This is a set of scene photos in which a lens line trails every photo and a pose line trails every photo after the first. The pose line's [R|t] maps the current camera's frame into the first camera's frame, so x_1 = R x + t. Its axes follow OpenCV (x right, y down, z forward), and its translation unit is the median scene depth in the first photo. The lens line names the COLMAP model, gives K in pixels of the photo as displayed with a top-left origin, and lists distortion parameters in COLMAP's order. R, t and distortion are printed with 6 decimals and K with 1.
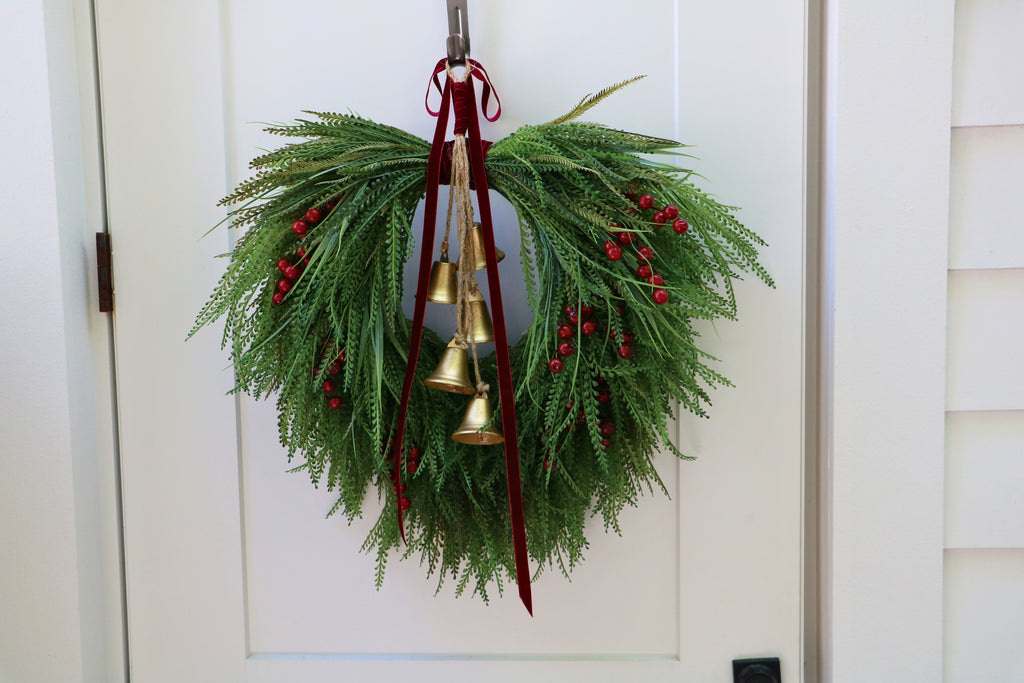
lens RADIAL K [[1223.7, 0, 513.3], [0, 1223.7, 354.5], [0, 0, 1]] dist [-0.010006, 0.000000]
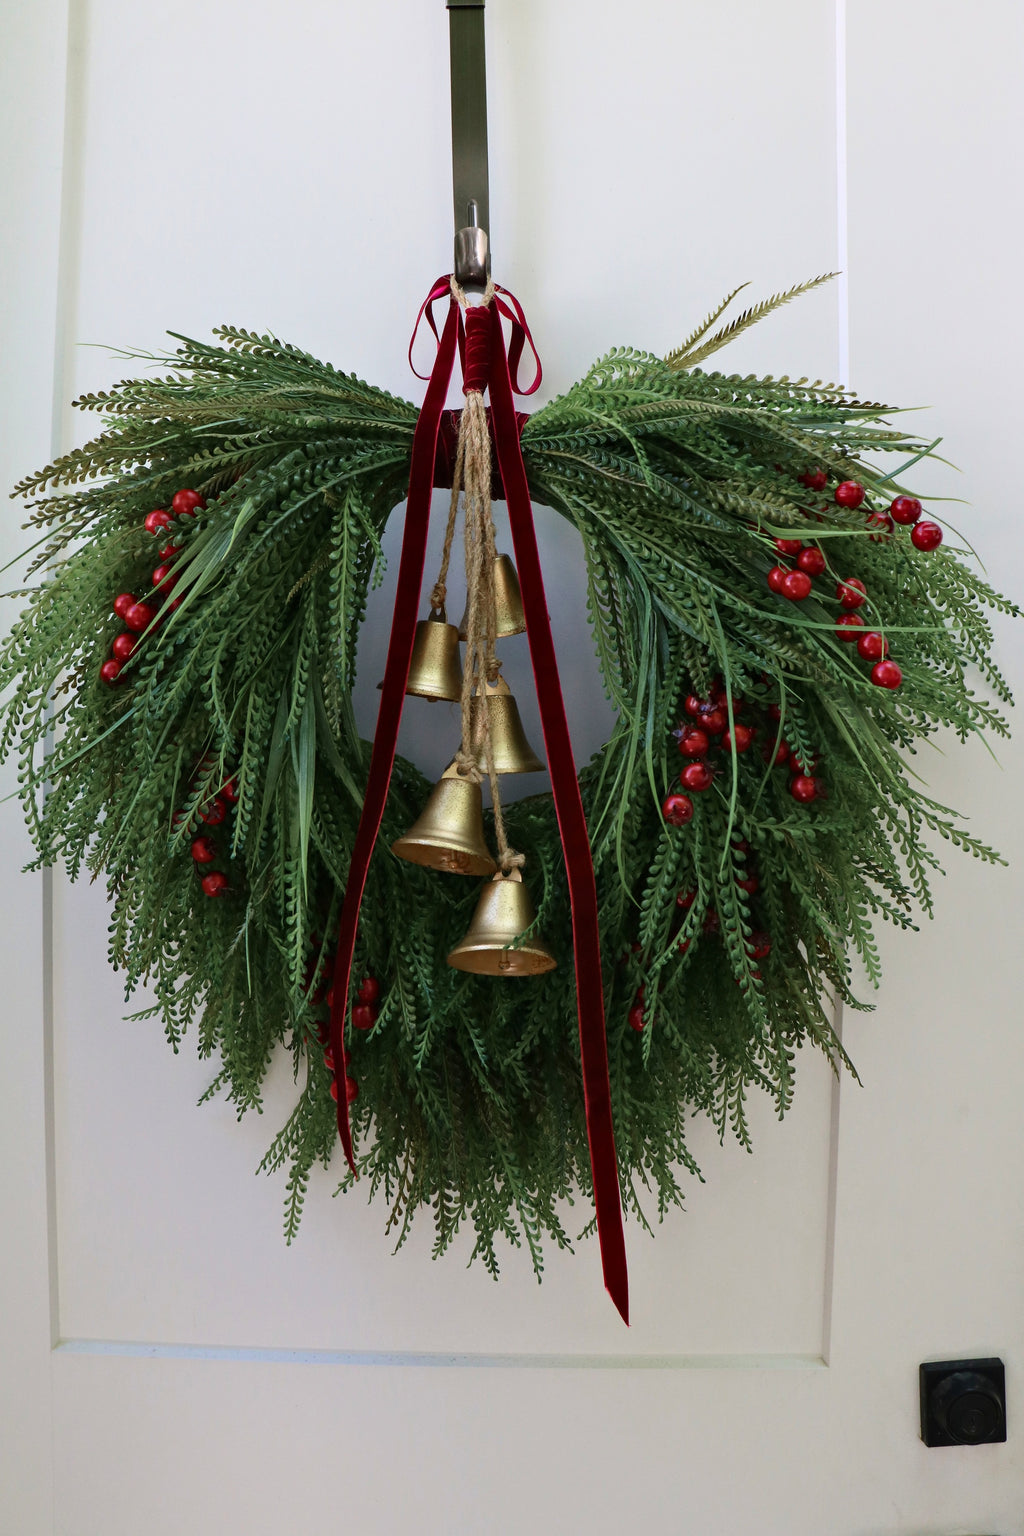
lens RADIAL K [[1282.4, 0, 513.2], [0, 1282.4, 760.2], [0, 0, 1]] dist [-0.173577, 0.090573]
pose [[0.998023, 0.029155, 0.055686, -0.054361], [-0.022952, 0.993782, -0.108950, 0.043237], [-0.058517, 0.107457, 0.992486, 0.475932]]
